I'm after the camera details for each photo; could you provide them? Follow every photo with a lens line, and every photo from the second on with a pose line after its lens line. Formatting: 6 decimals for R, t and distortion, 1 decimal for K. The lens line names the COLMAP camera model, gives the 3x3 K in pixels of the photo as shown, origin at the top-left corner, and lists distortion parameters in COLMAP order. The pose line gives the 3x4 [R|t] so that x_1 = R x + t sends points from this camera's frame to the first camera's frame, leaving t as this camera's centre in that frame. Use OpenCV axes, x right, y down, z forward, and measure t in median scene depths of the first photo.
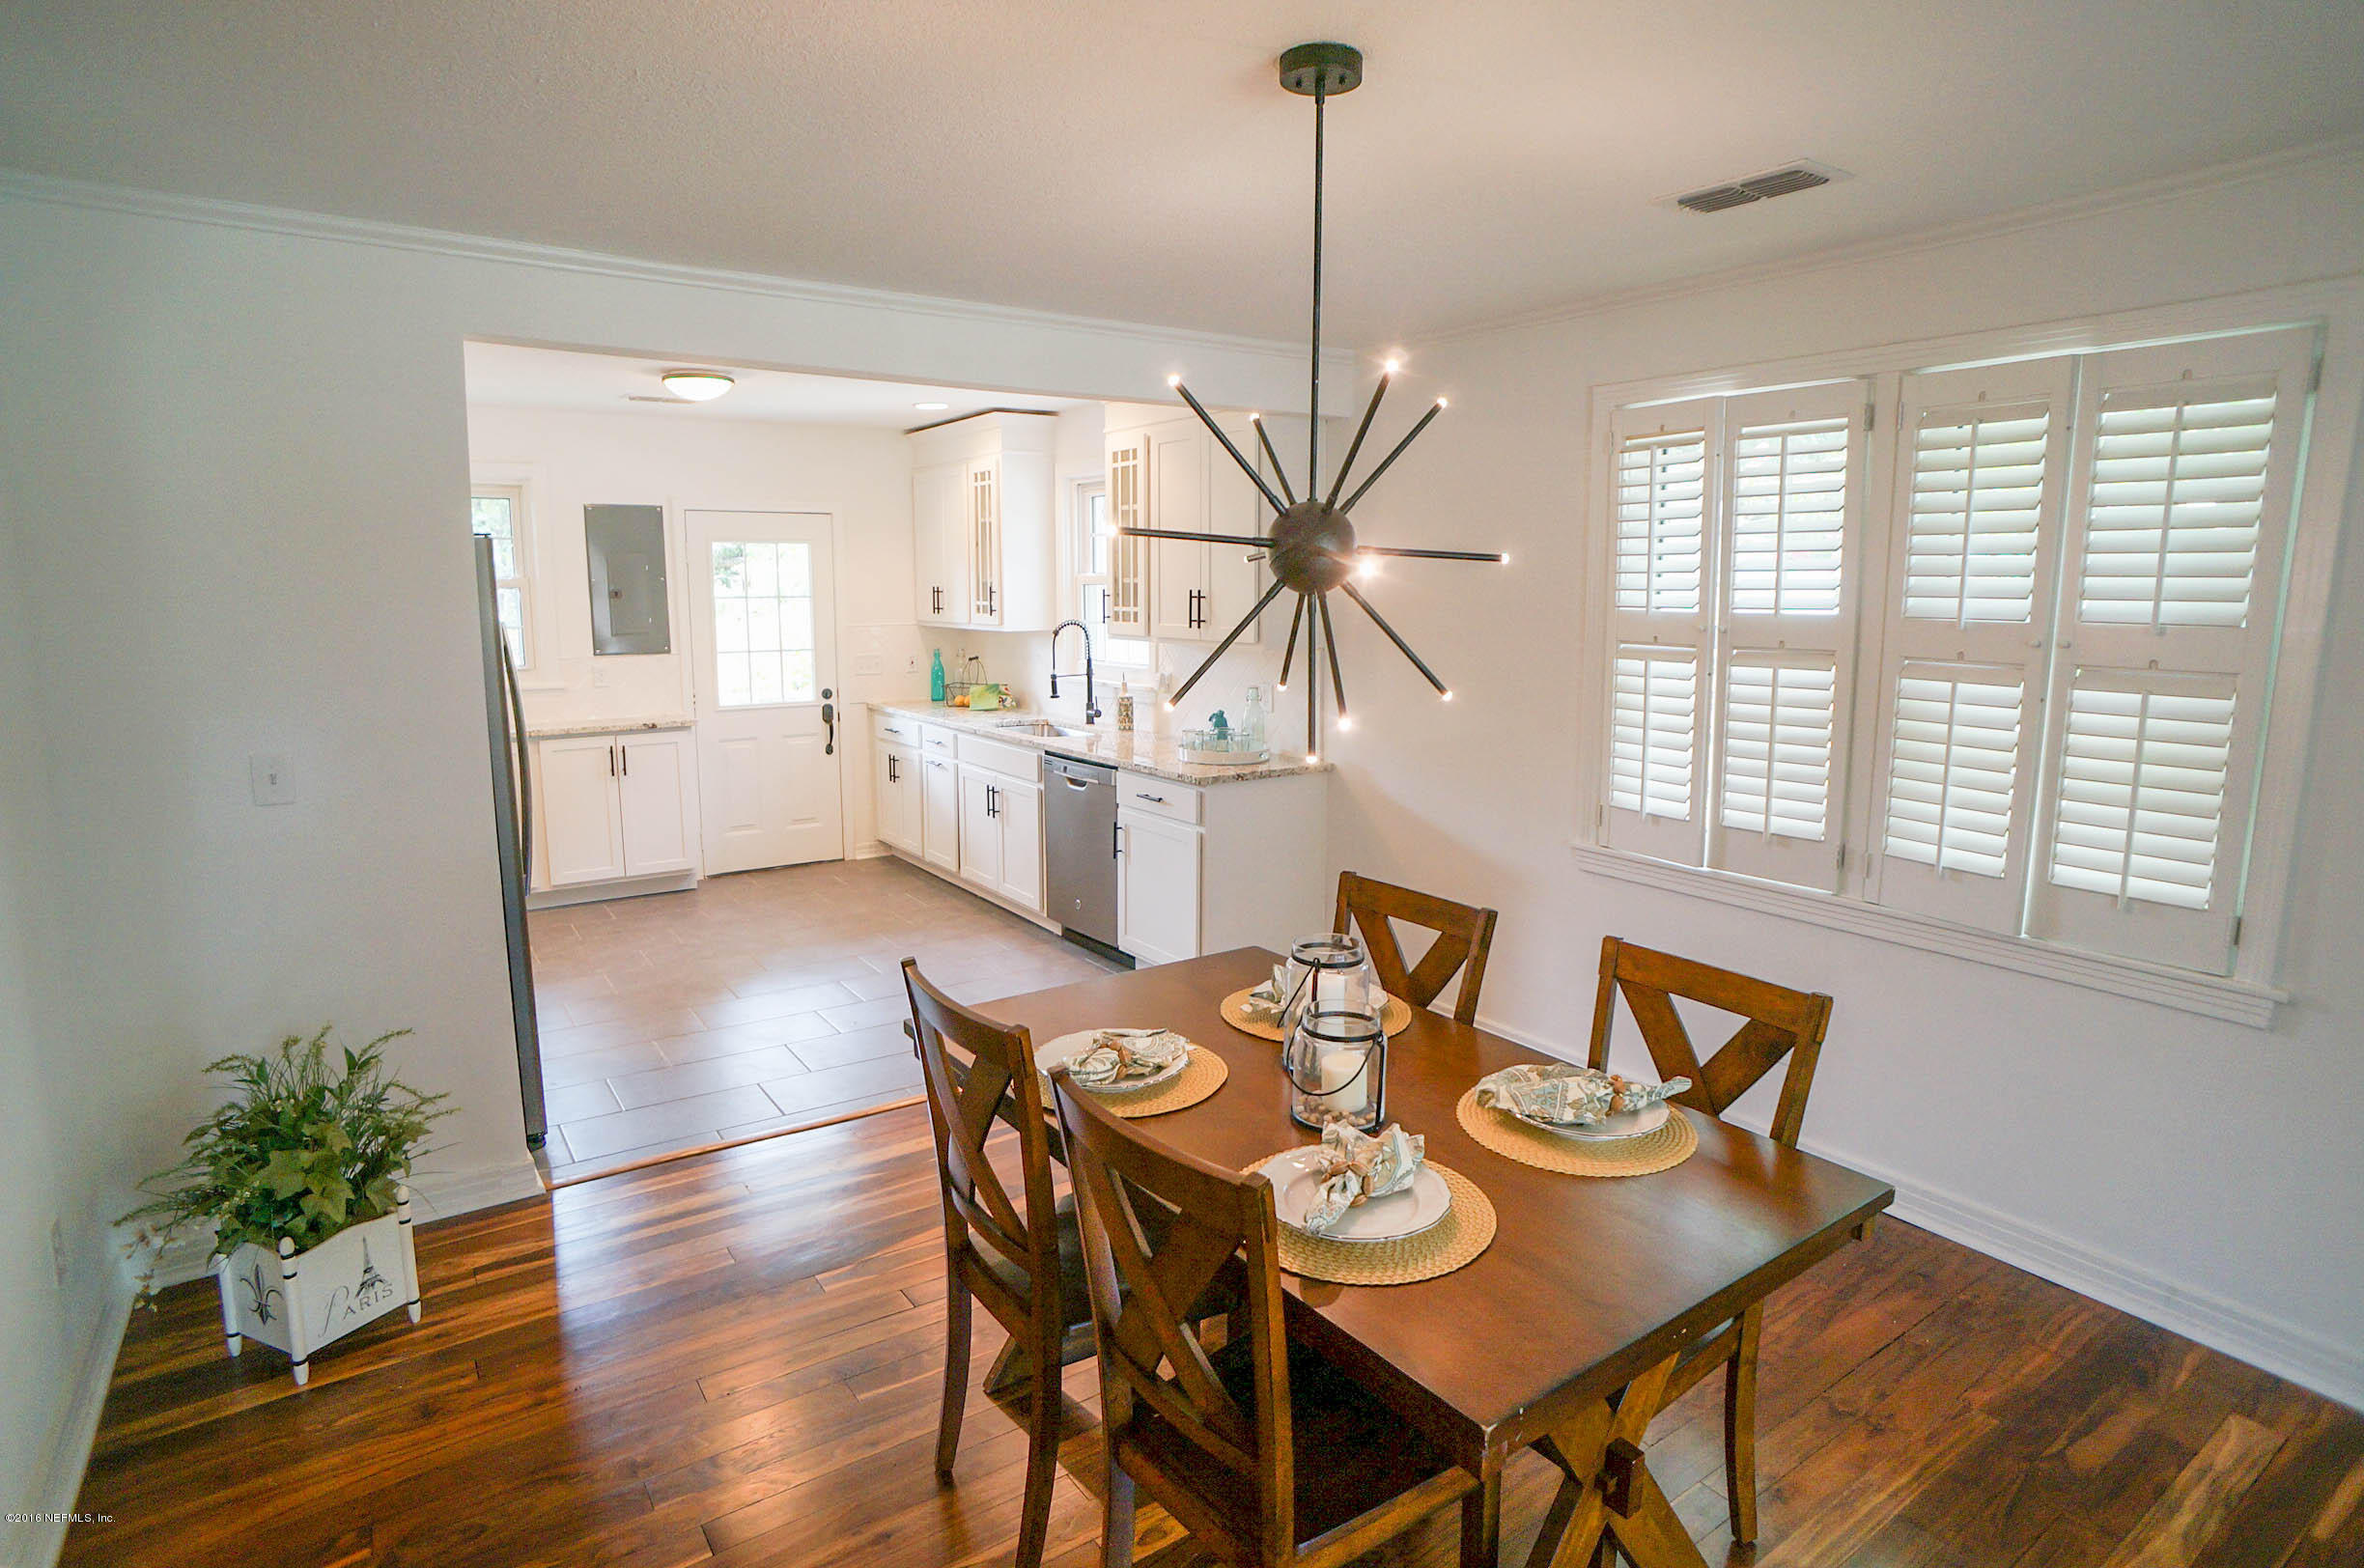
lens RADIAL K [[1248.8, 0, 1186.3], [0, 1248.8, 767.8], [0, 0, 1]] dist [-0.081112, 0.053587]
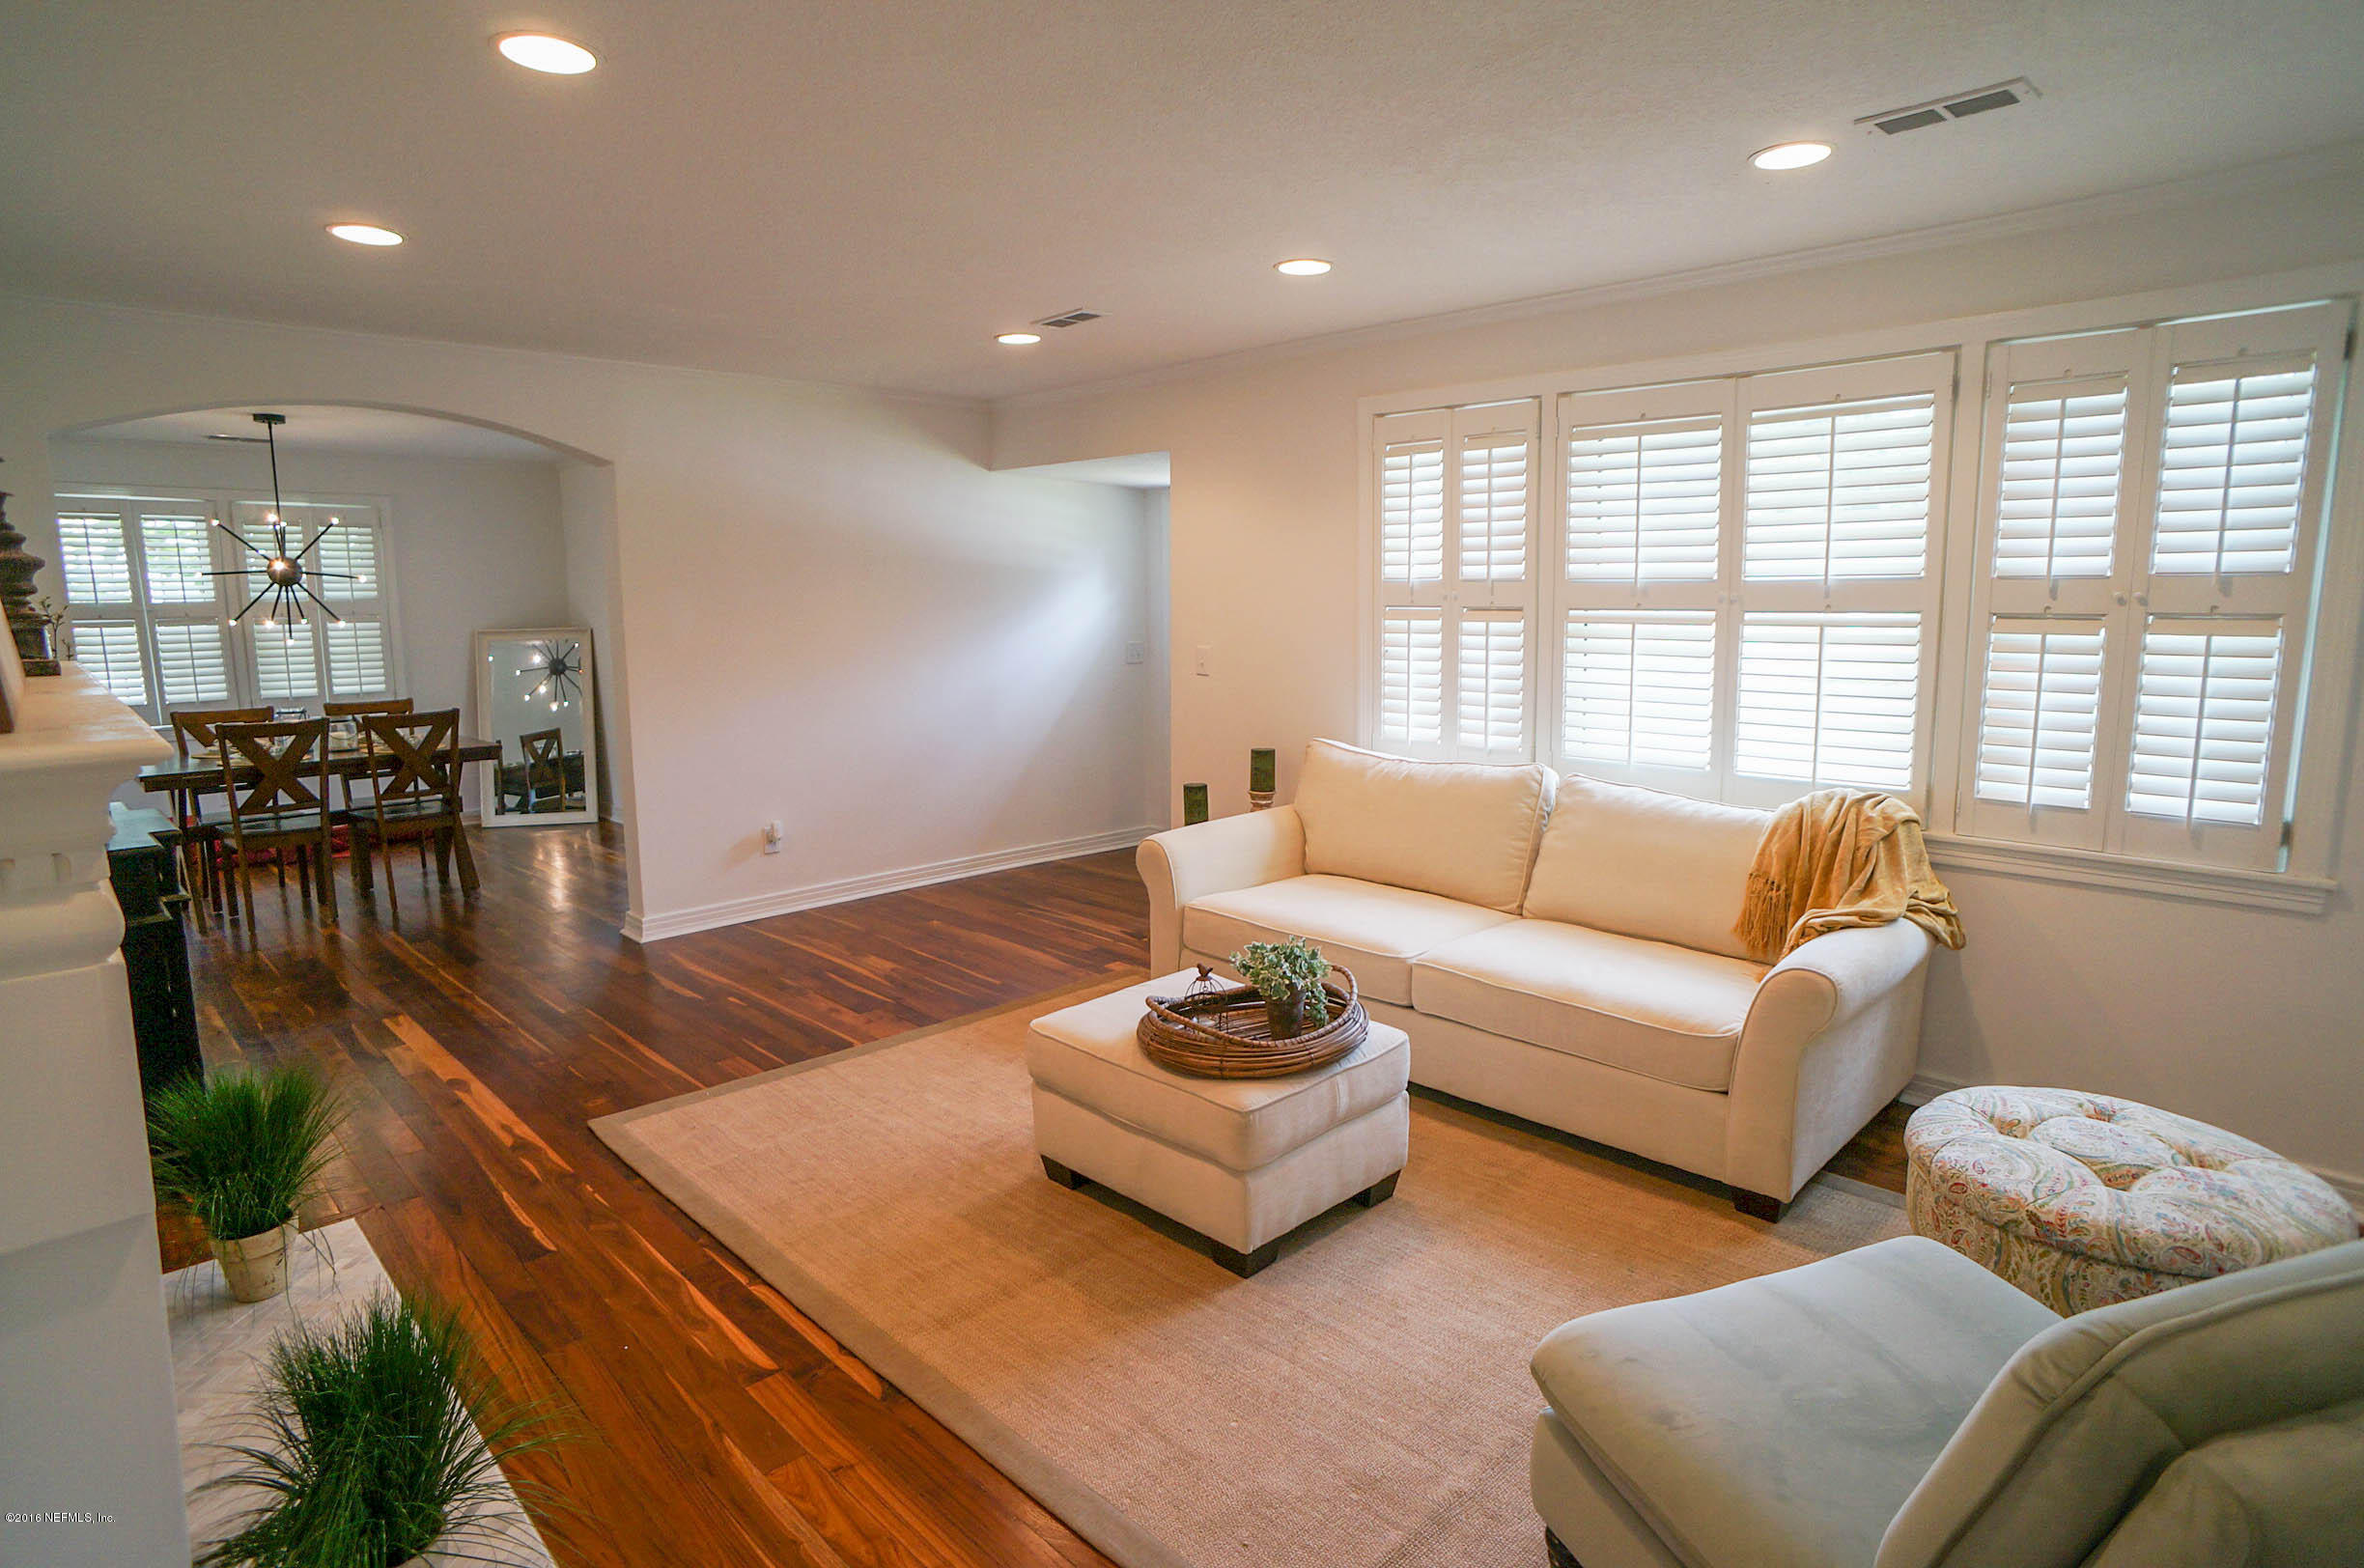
lens RADIAL K [[1248.8, 0, 1186.3], [0, 1248.8, 767.8], [0, 0, 1]] dist [-0.081112, 0.053587]
pose [[-0.170112, -0.136160, 0.975973, -1.189805], [0.158852, 0.973666, 0.163526, 0.058188], [-0.972537, 0.182853, -0.144003, -0.231933]]
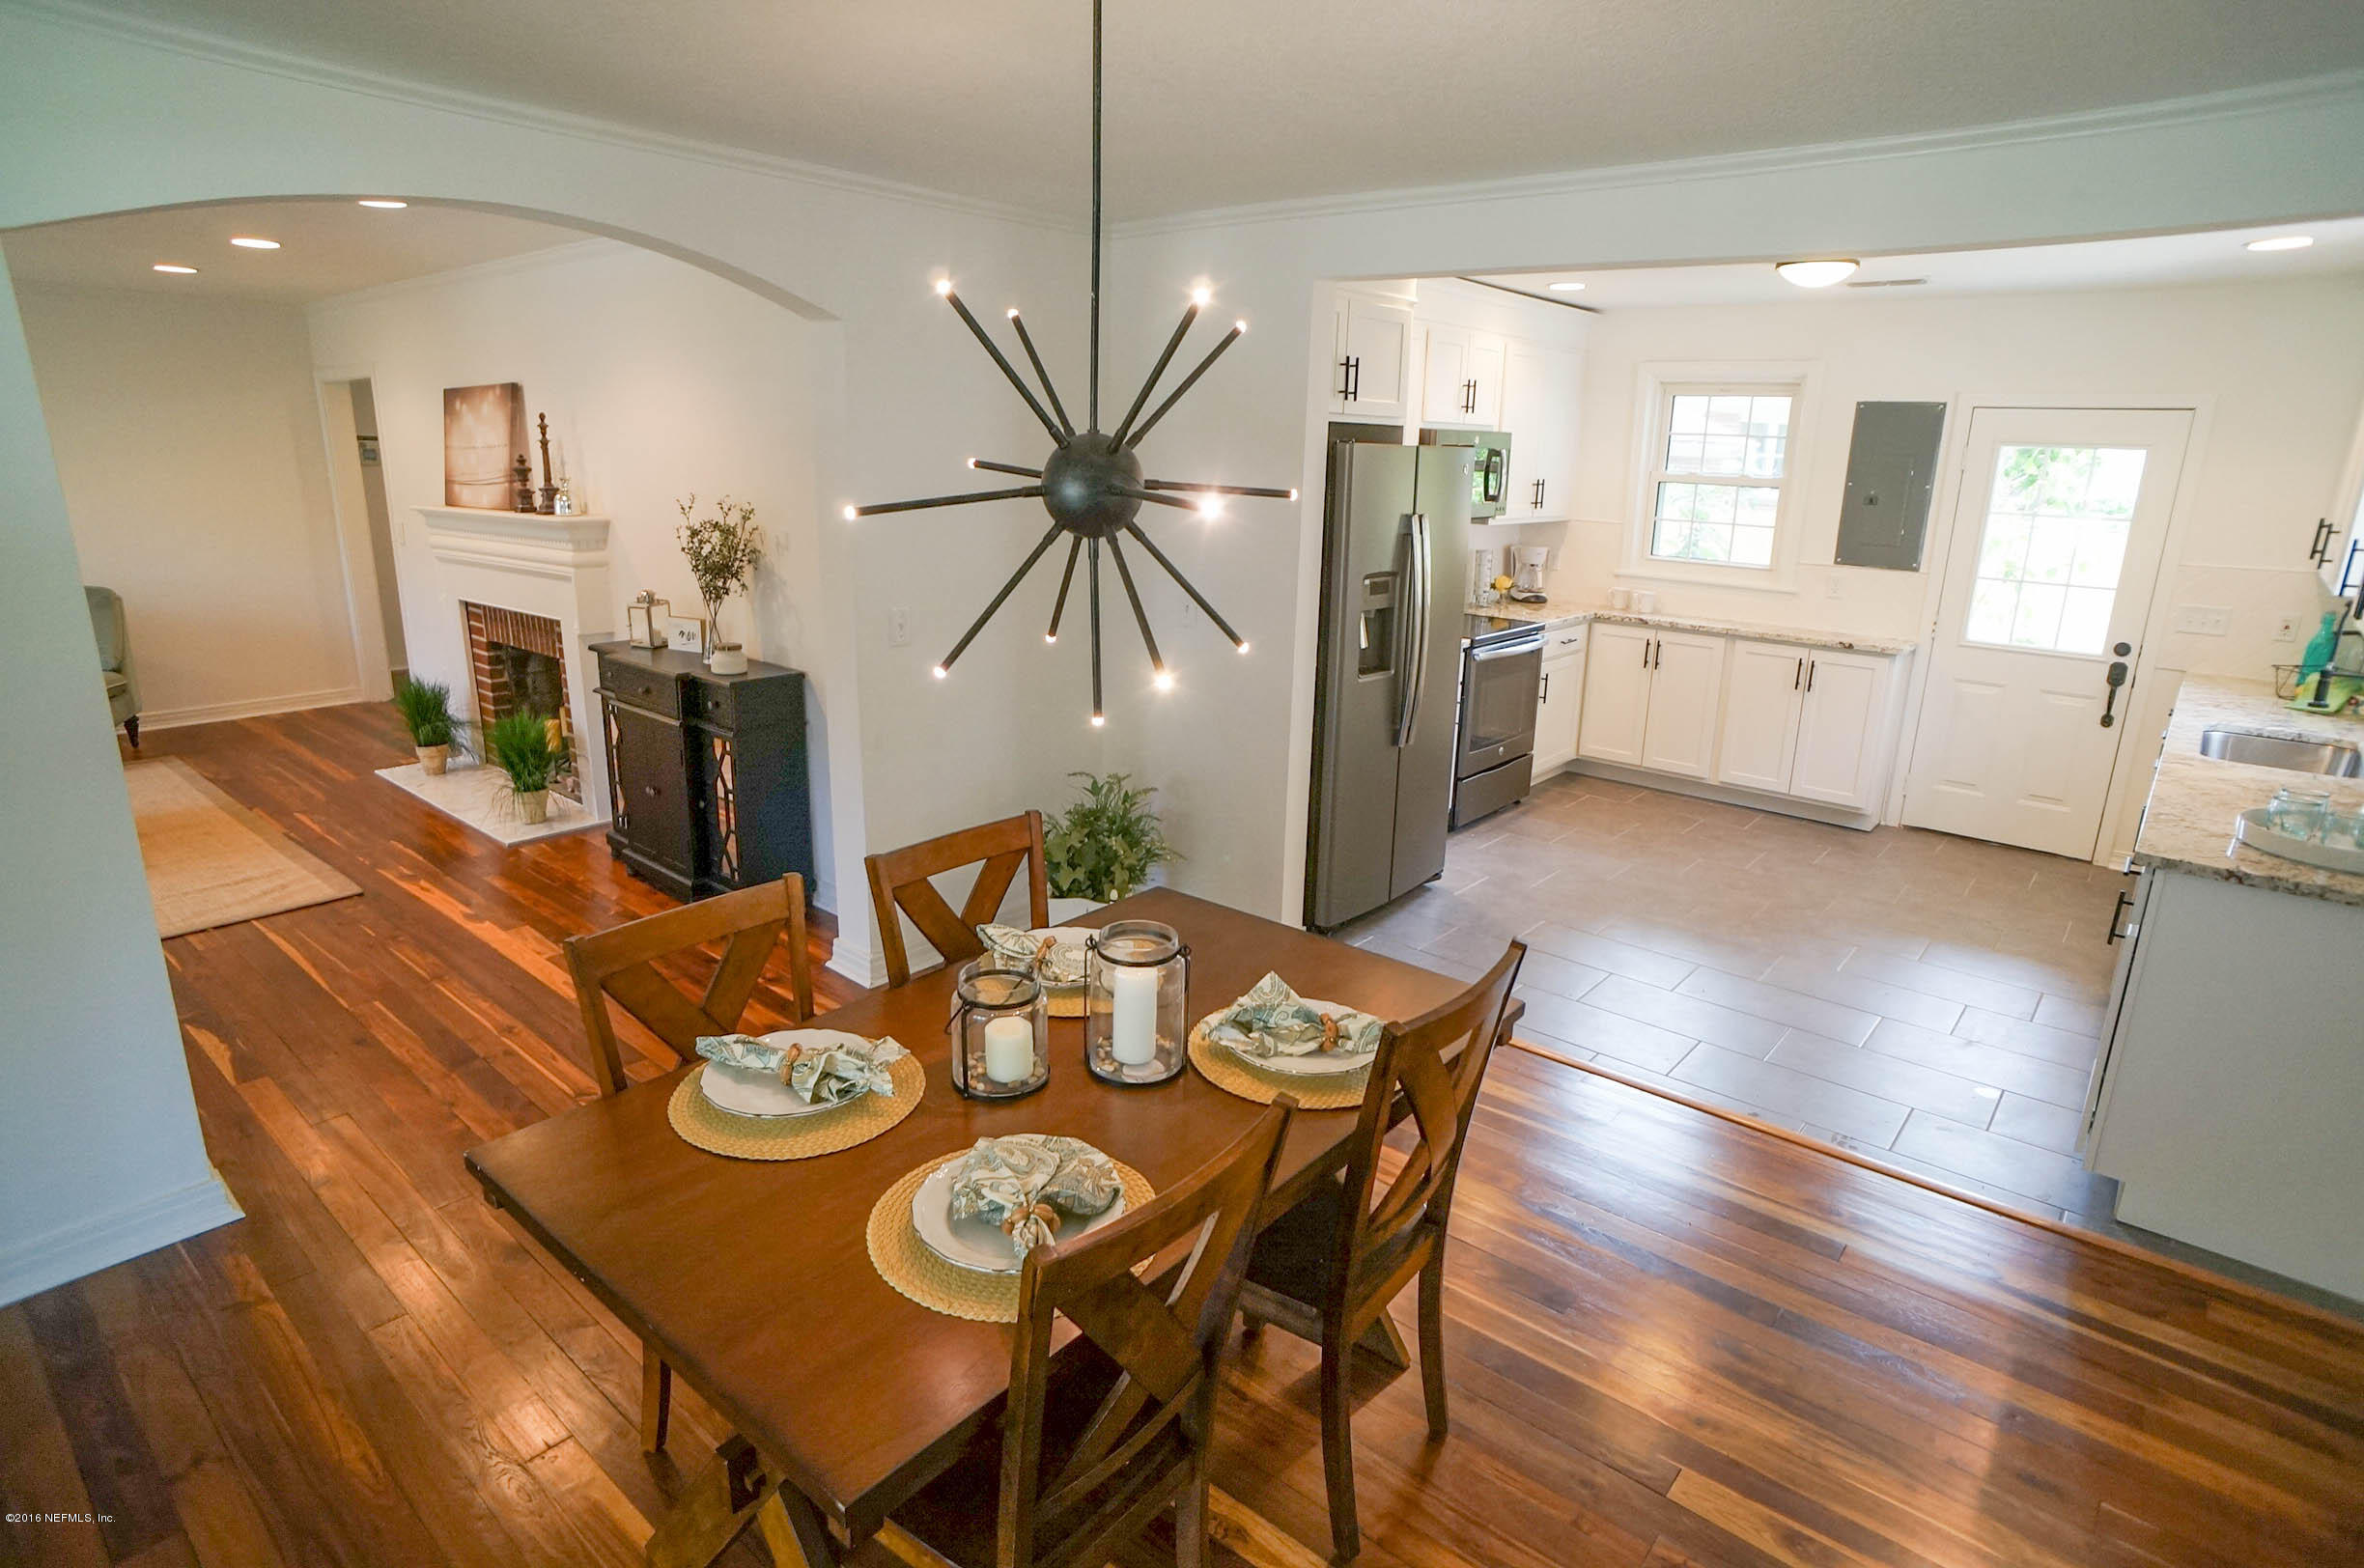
lens RADIAL K [[1248.8, 0, 1186.3], [0, 1248.8, 767.8], [0, 0, 1]] dist [-0.081112, 0.053587]
pose [[0.251345, 0.254202, -0.933920, 0.365730], [-0.169598, 0.961534, 0.216075, -0.067964], [0.952923, 0.104082, 0.284789, 0.308429]]
